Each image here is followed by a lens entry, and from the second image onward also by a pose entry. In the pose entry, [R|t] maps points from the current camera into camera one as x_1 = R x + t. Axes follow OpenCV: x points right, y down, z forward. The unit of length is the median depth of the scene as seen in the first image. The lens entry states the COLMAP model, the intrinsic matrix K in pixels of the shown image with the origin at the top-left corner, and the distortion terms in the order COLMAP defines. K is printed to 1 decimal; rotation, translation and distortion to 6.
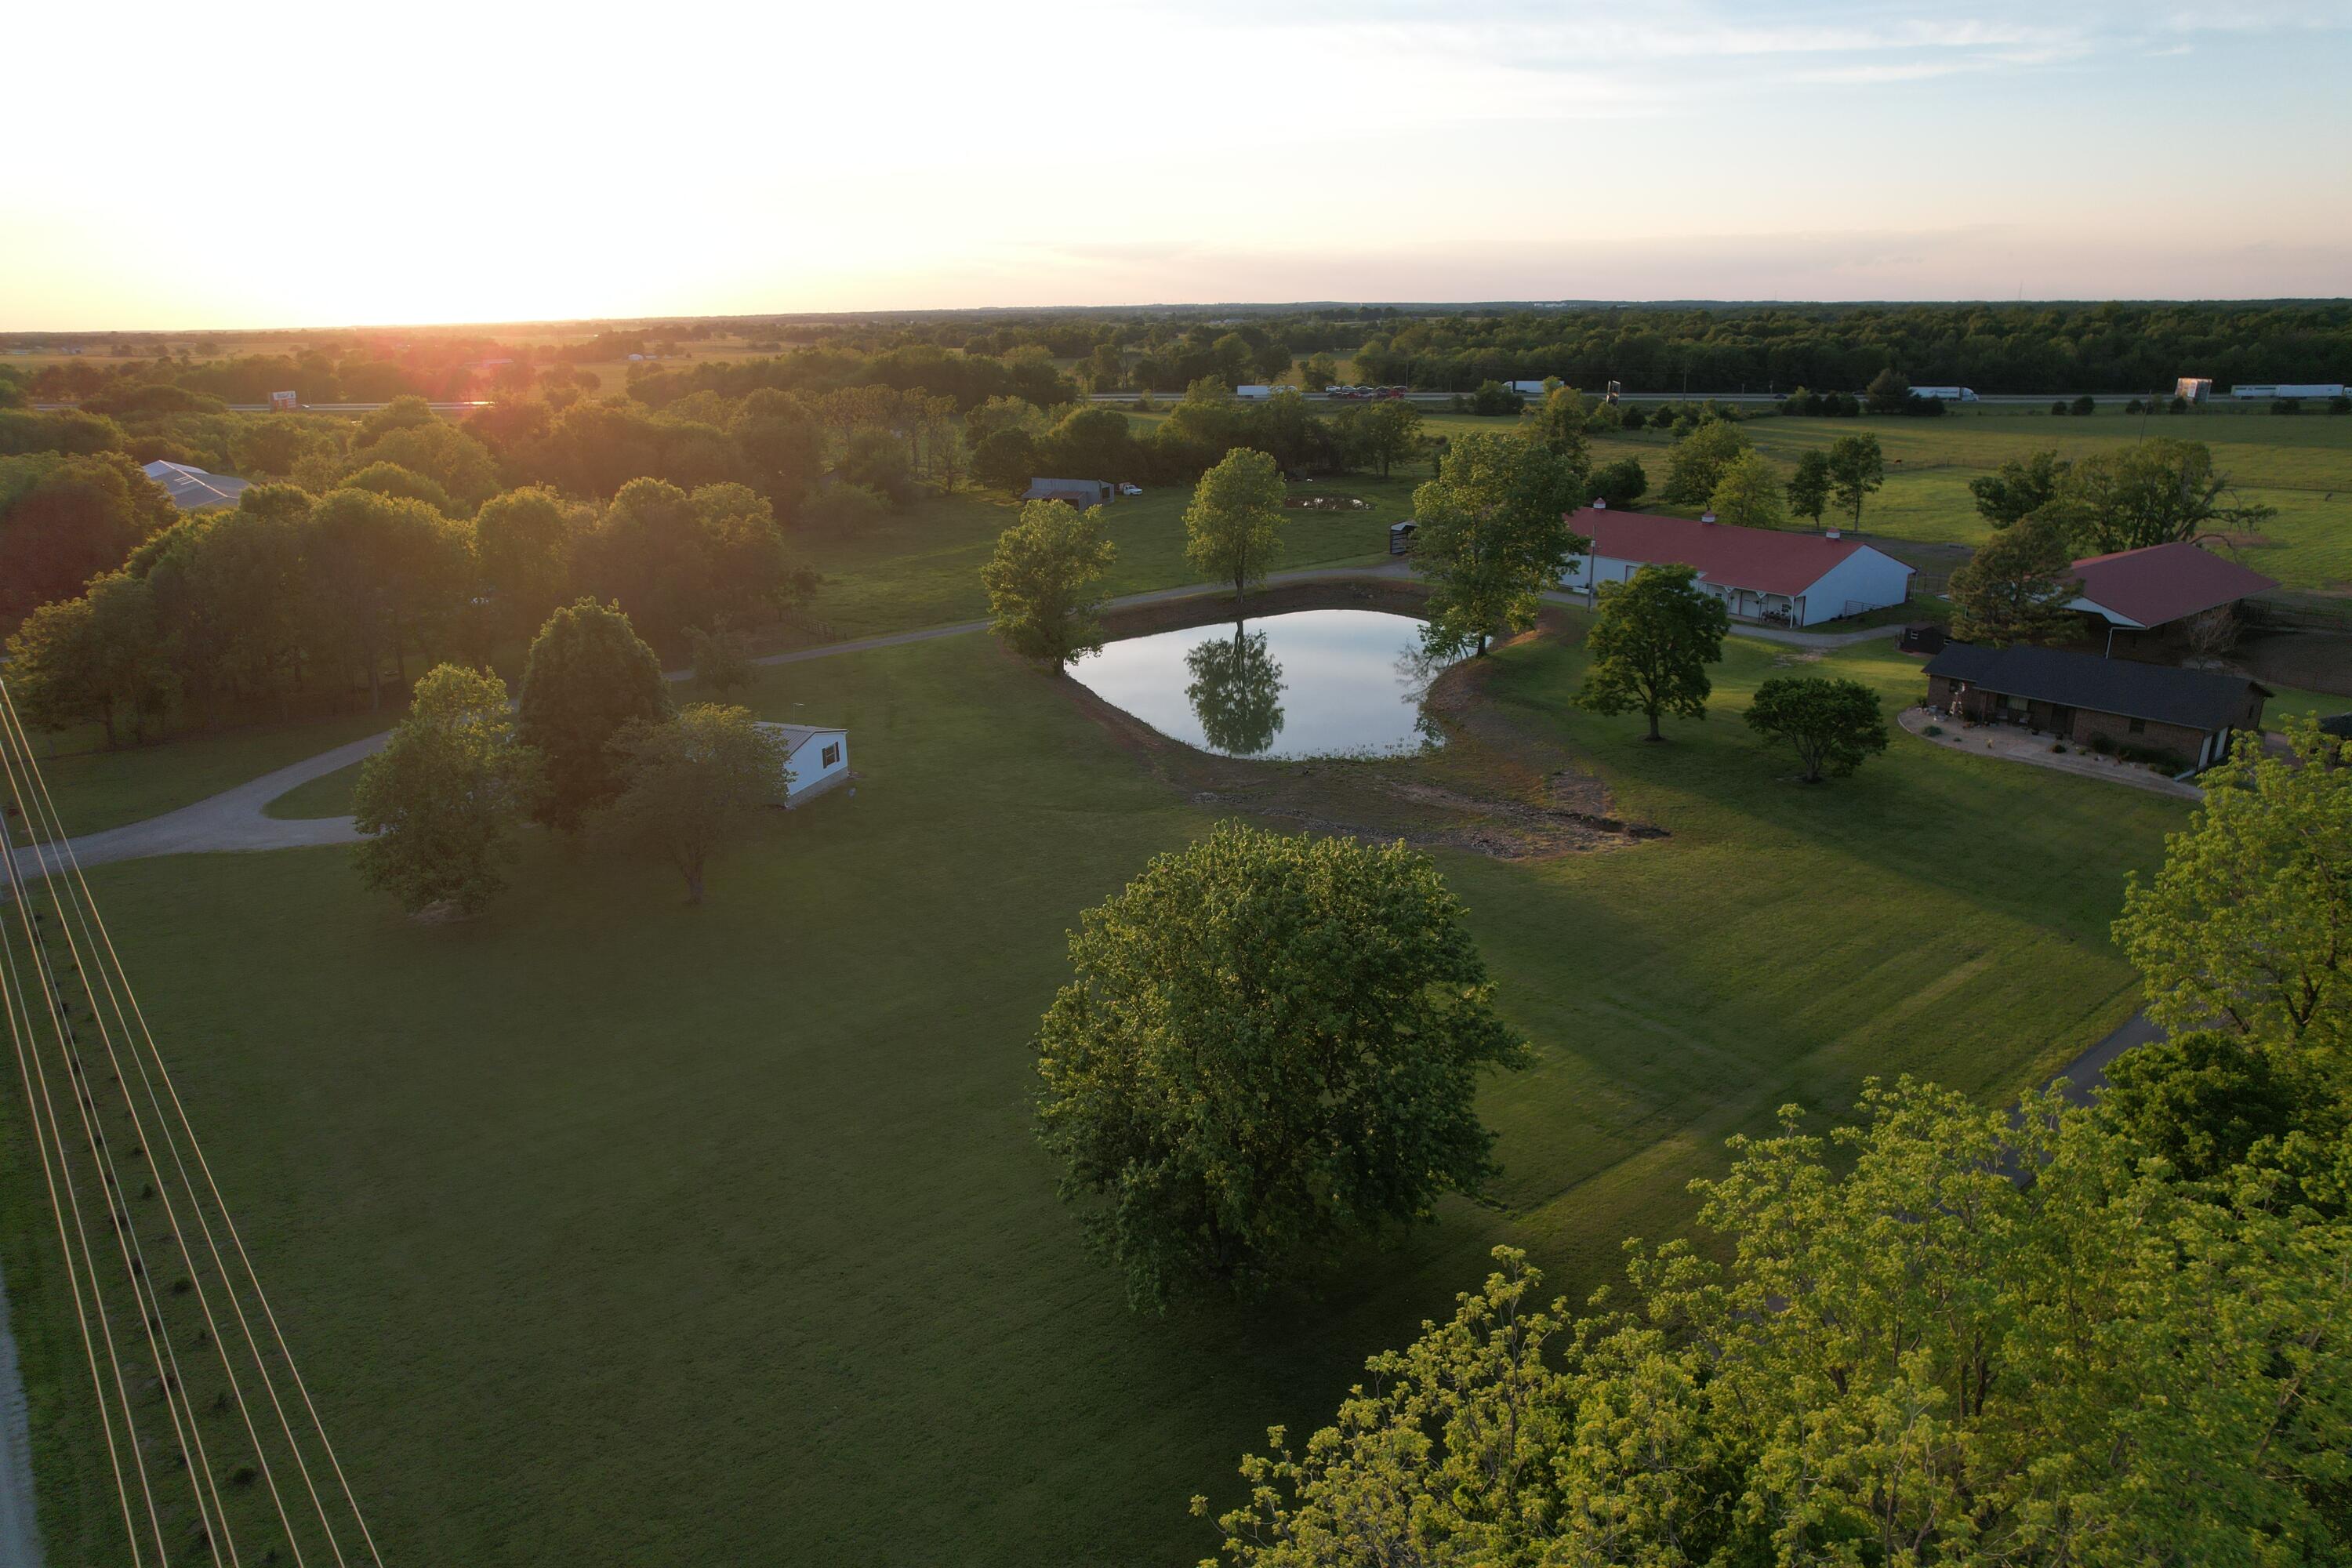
lens RADIAL K [[1543.4, 0, 1154.9], [0, 1543.4, 778.9], [0, 0, 1]] dist [-0.069176, 0.044478]
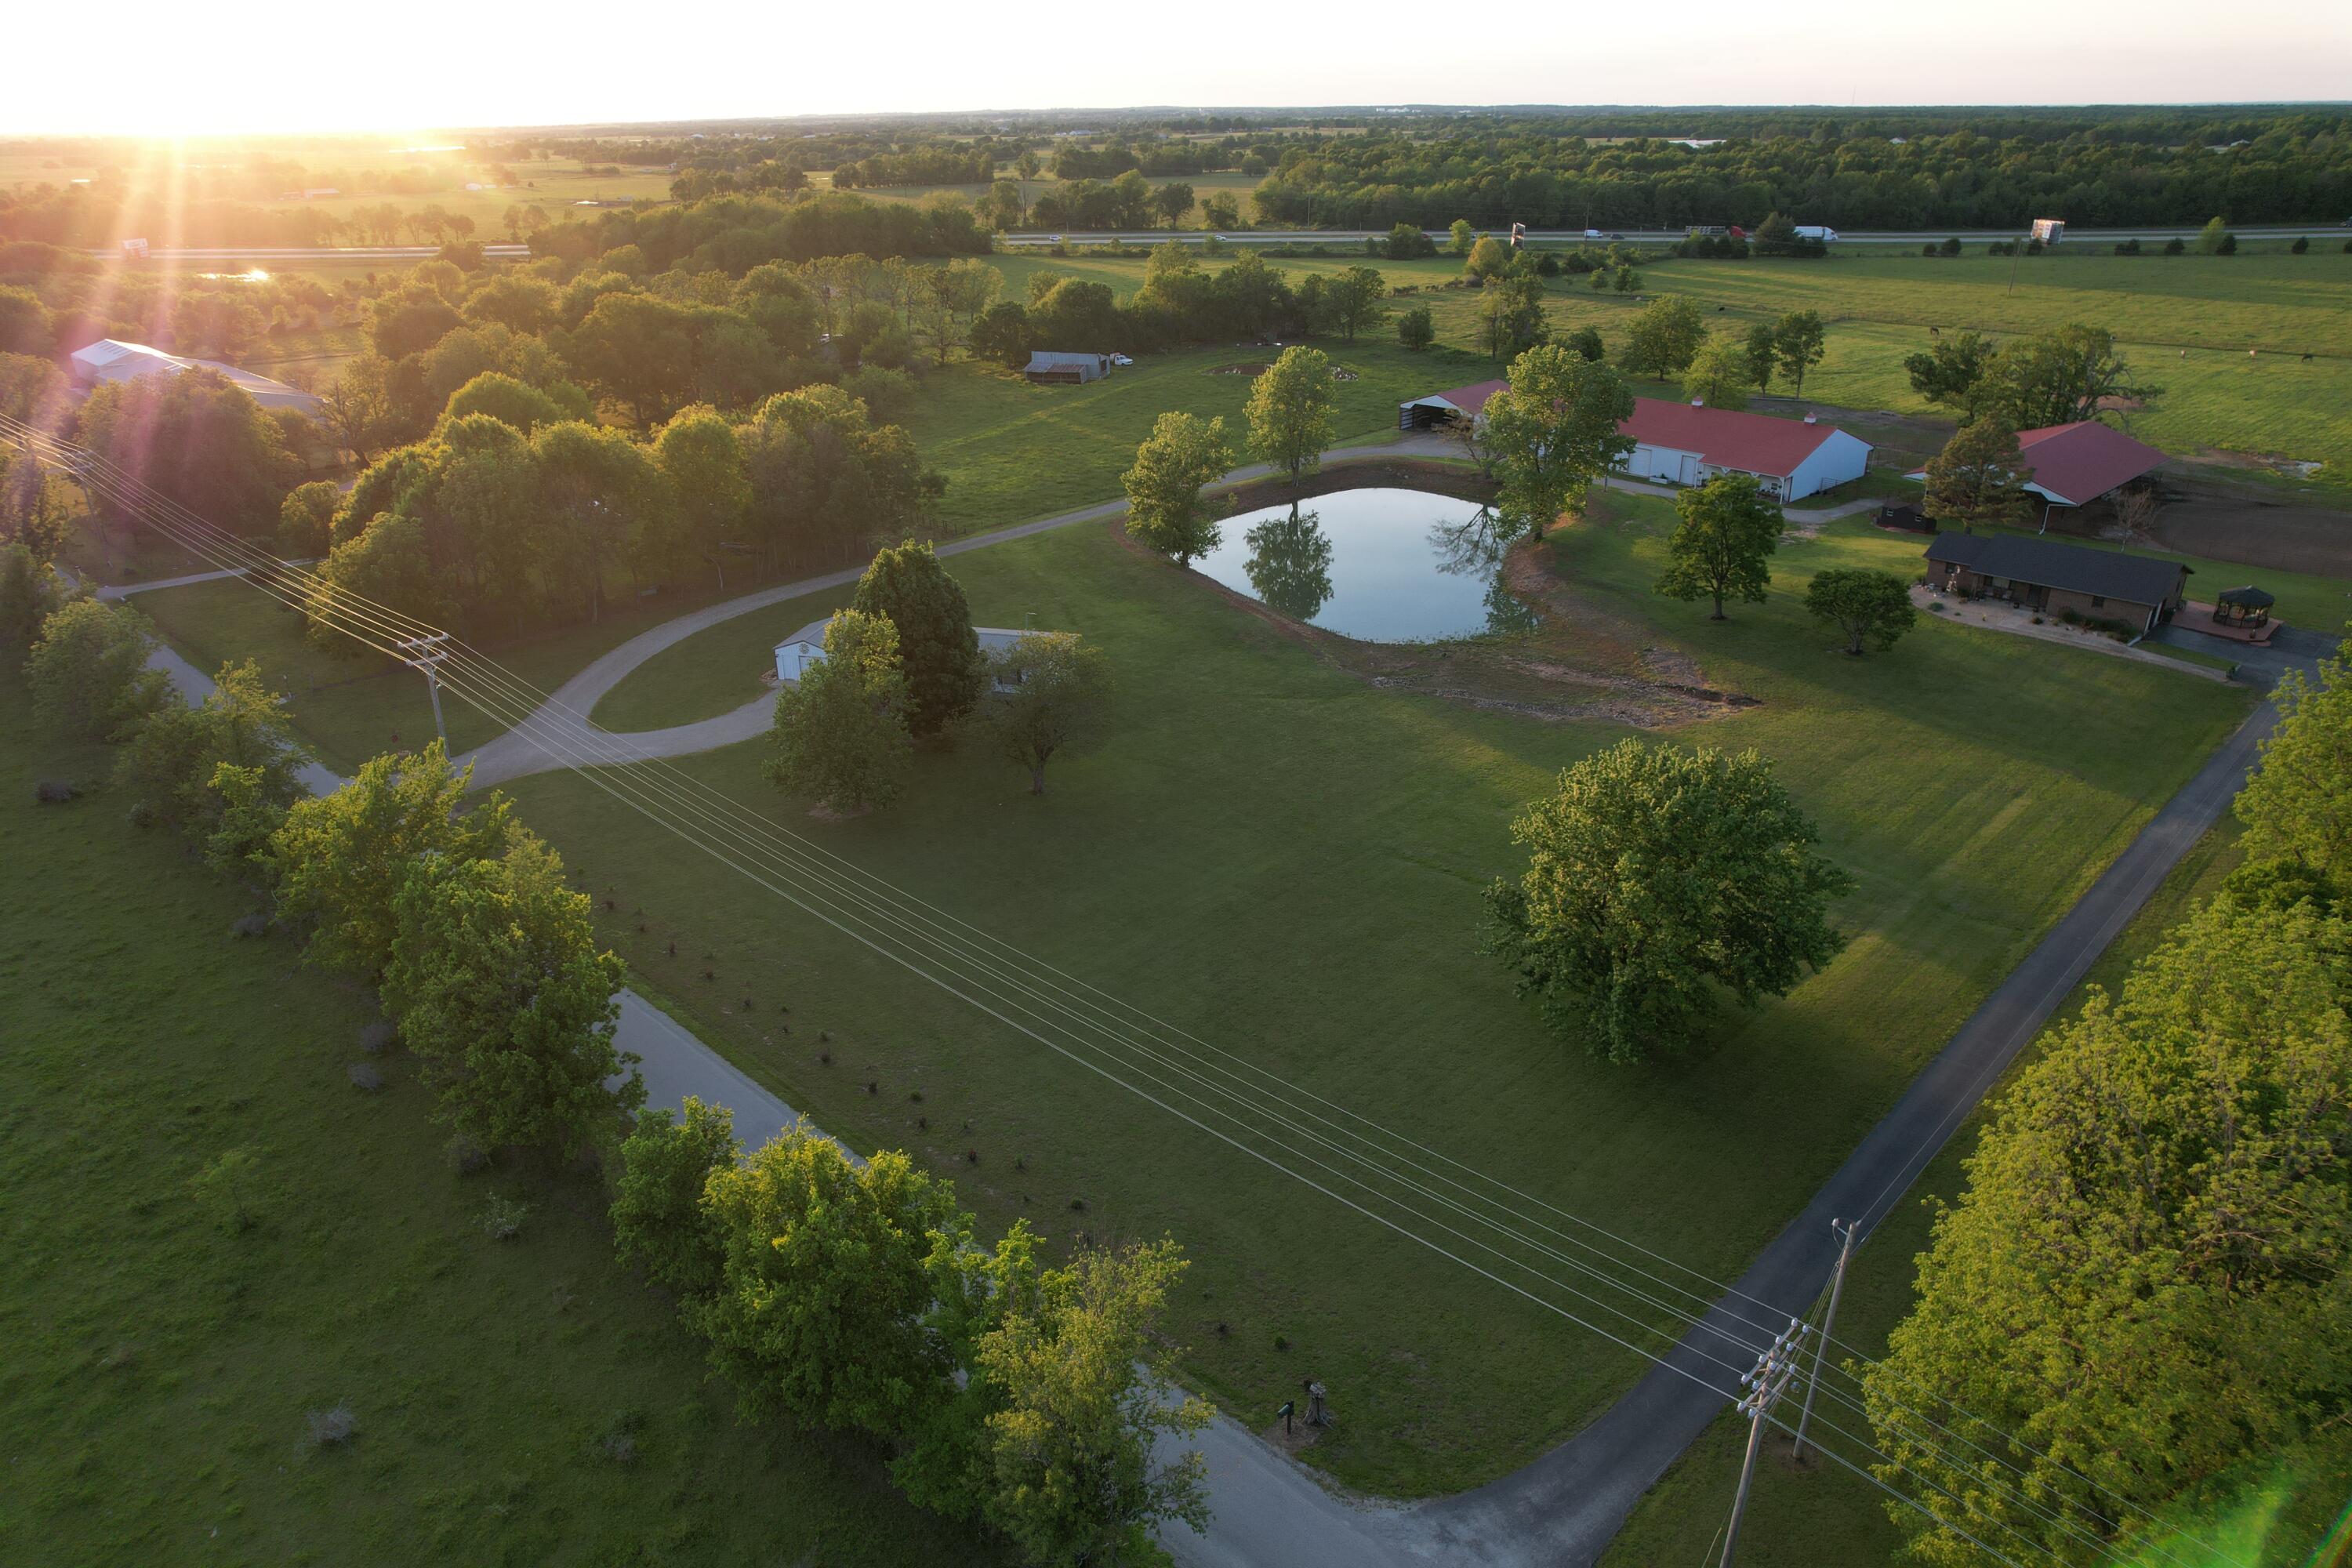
lens RADIAL K [[1543.4, 0, 1168.1], [0, 1543.4, 794.7], [0, 0, 1]] dist [-0.069176, 0.044478]
pose [[0.993925, -0.044841, 0.100506, -0.185117], [0.032179, 0.991730, 0.124241, -0.039717], [-0.105246, -0.120252, 0.987149, -0.138442]]
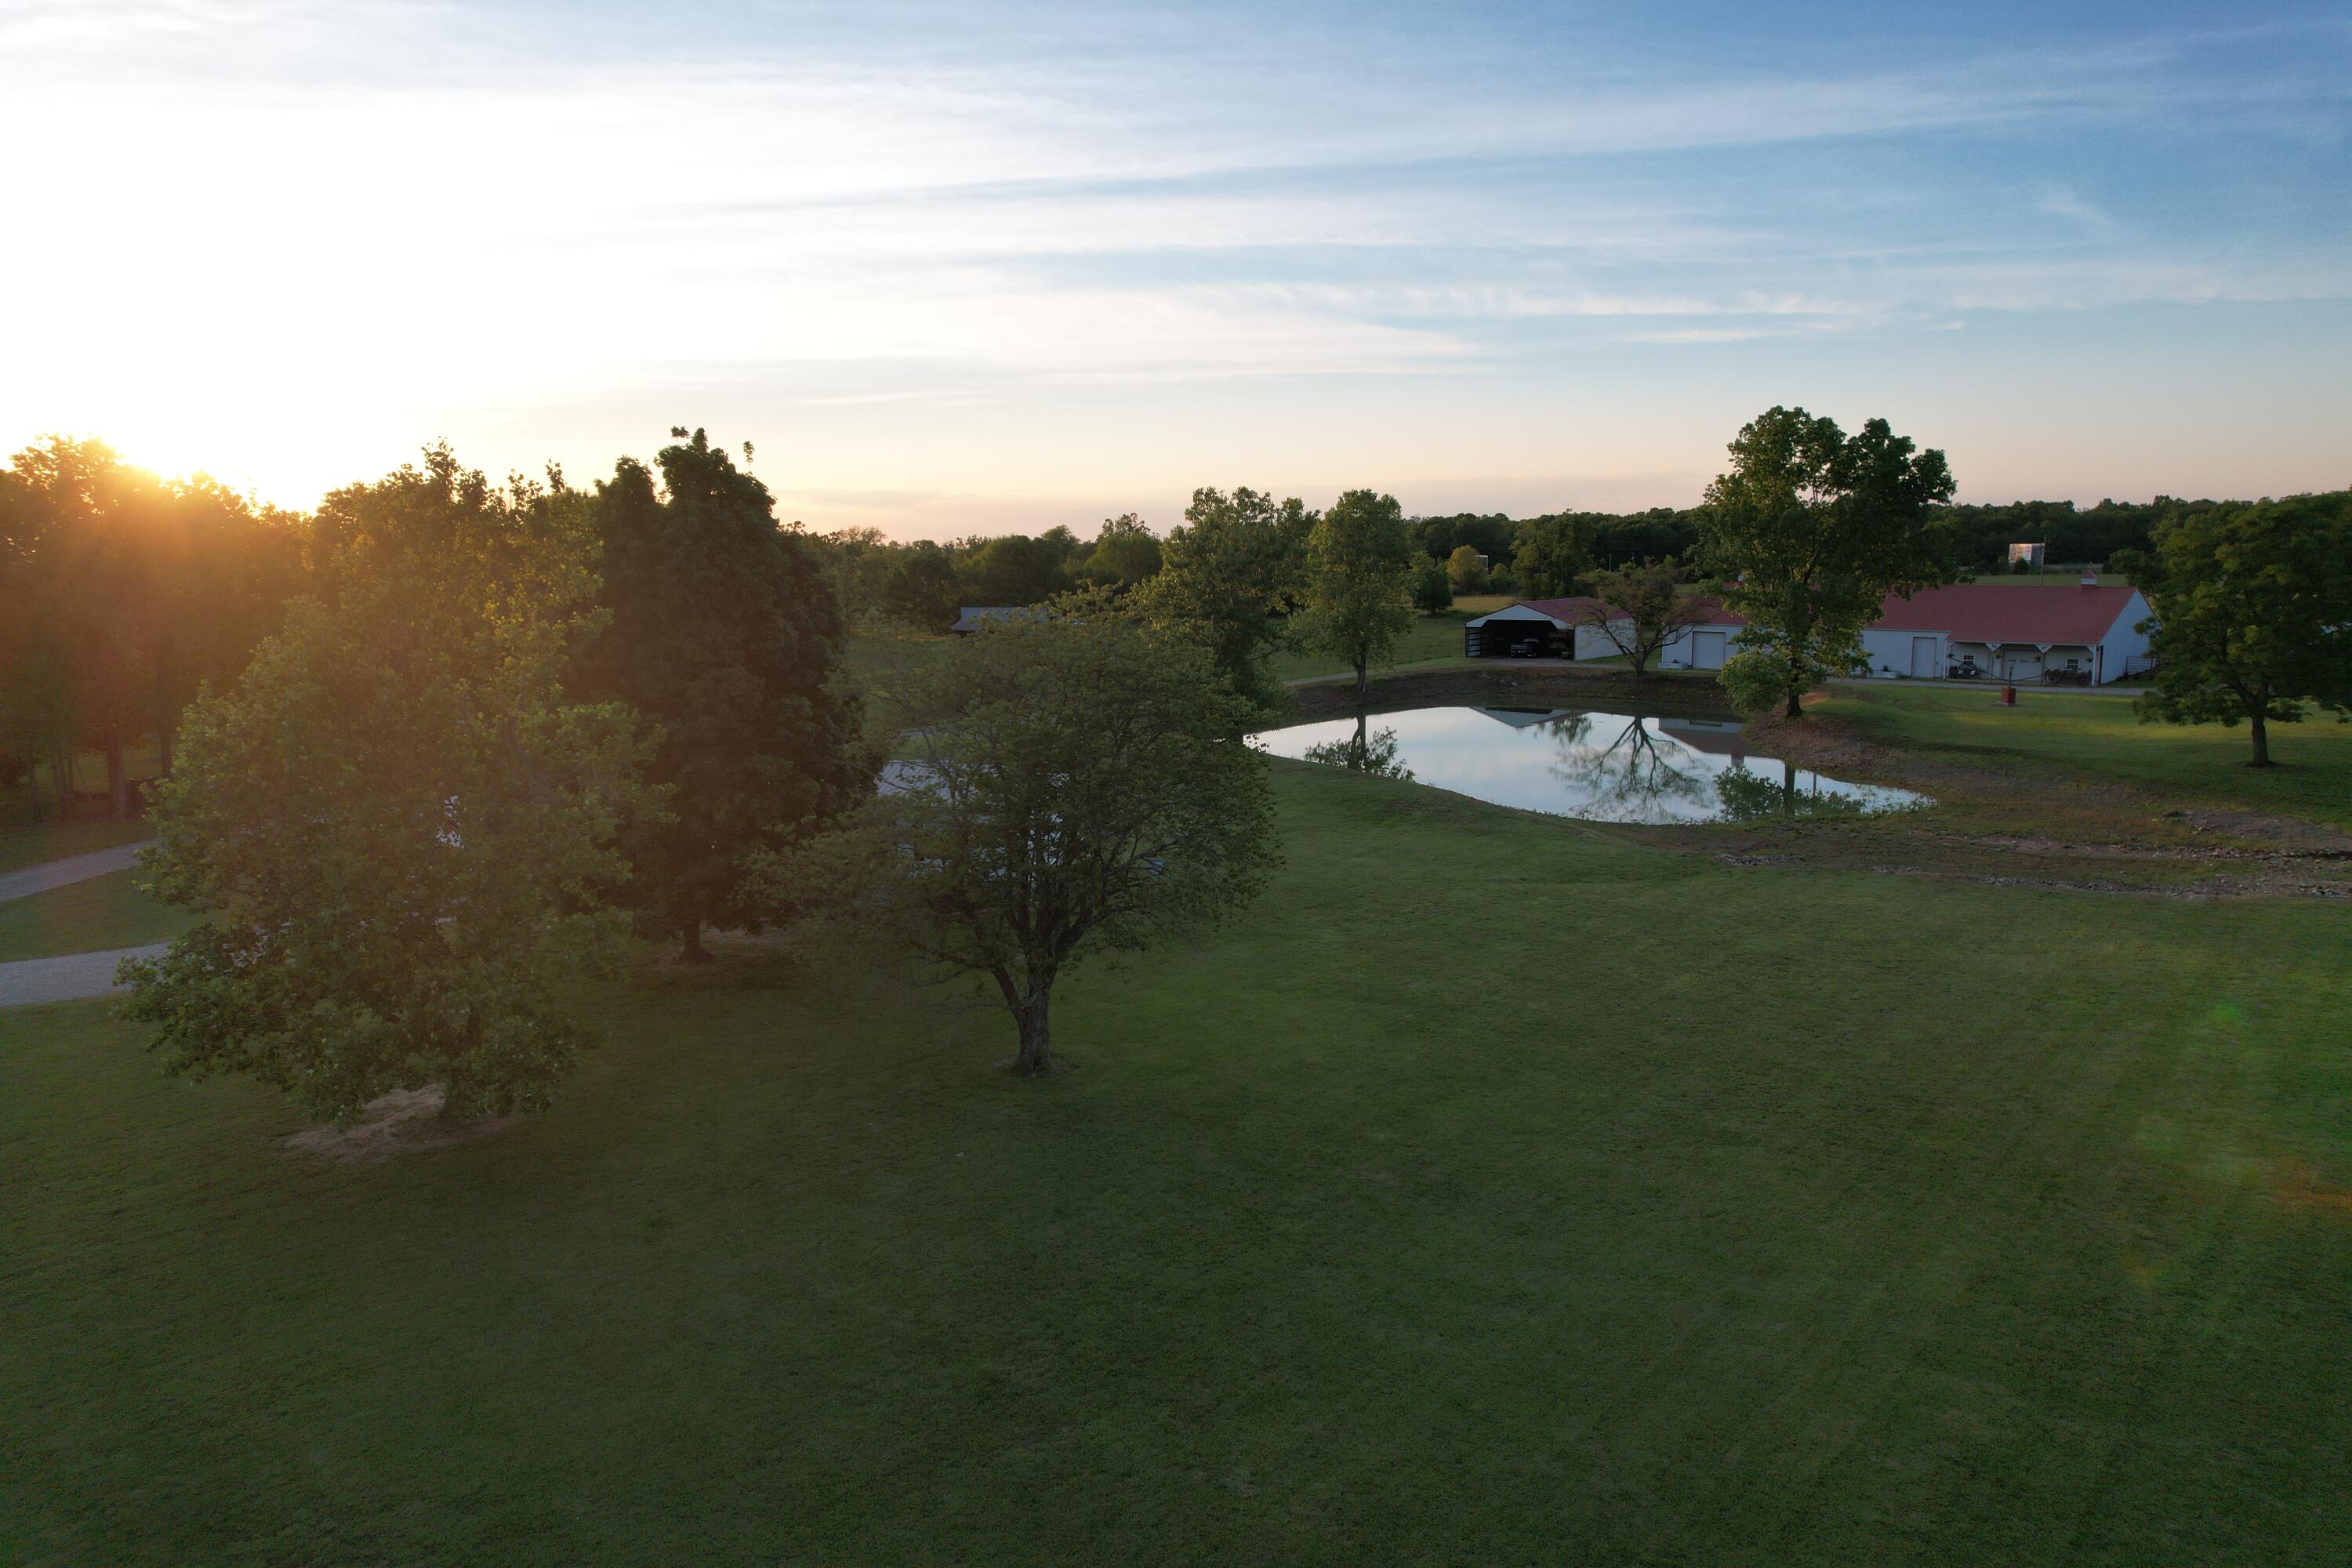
lens RADIAL K [[1543.4, 0, 1179.4], [0, 1543.4, 787.9], [0, 0, 1]] dist [-0.069176, 0.044478]
pose [[0.984692, -0.031468, 0.171440, -0.190030], [0.056049, 0.988495, -0.140488, 0.038204], [-0.165047, 0.147947, 0.975126, 0.334078]]
